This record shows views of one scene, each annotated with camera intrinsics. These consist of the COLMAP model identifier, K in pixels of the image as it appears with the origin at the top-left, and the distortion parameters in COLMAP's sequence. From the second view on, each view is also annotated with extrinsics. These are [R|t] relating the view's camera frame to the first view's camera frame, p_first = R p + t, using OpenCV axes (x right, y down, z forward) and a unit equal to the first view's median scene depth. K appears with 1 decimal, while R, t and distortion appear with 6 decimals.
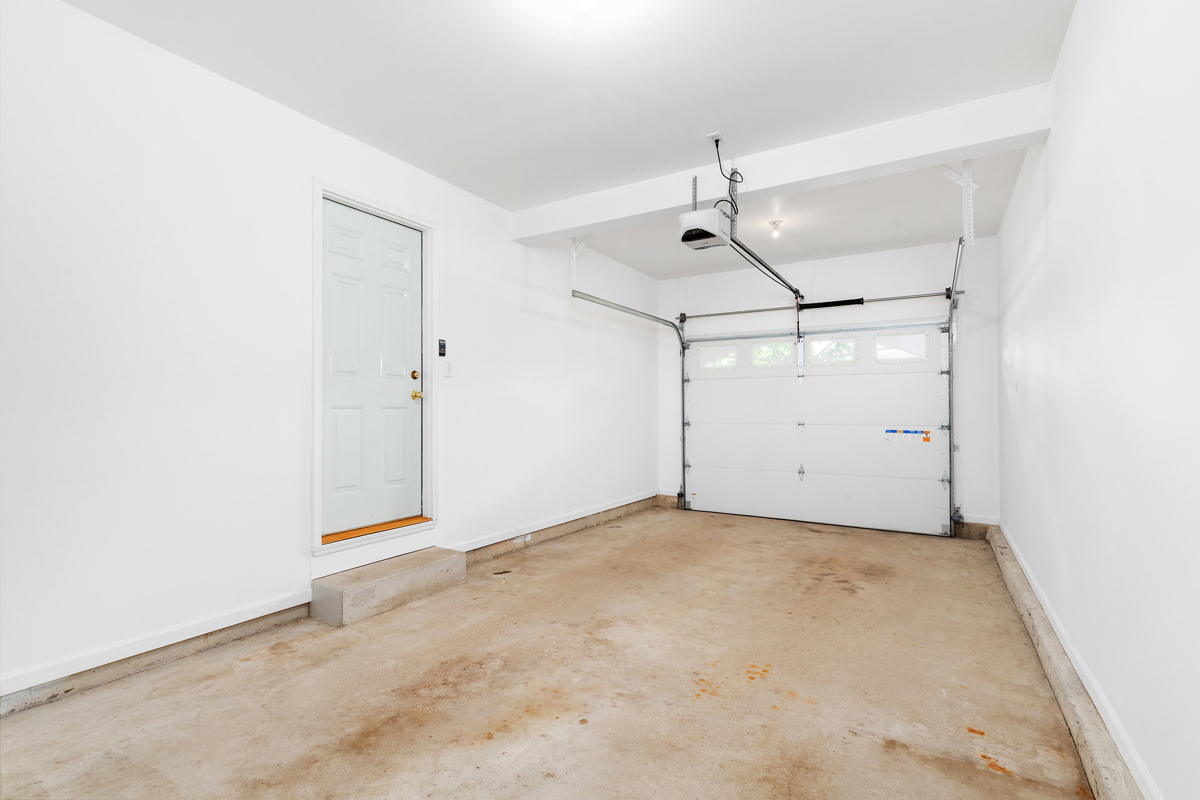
lens RADIAL K [[556.7, 0, 596.6], [0, 556.7, 409.4], [0, 0, 1]] dist [0.019329, 0.000083]
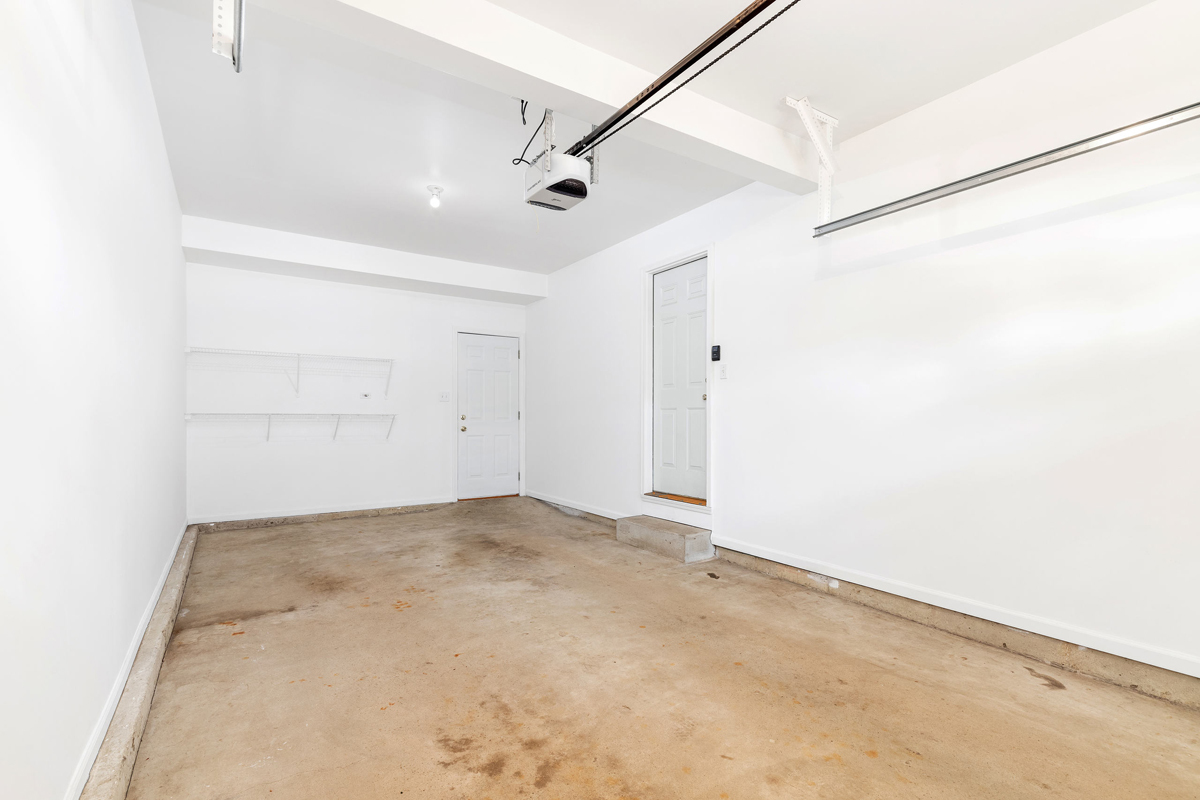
lens RADIAL K [[556.7, 0, 596.6], [0, 556.7, 409.4], [0, 0, 1]] dist [0.019329, 0.000083]
pose [[-0.428667, -0.013640, -0.903360, 0.904956], [-0.000825, 0.999892, -0.014706, 0.019288], [0.903462, -0.005558, -0.428632, 1.395642]]
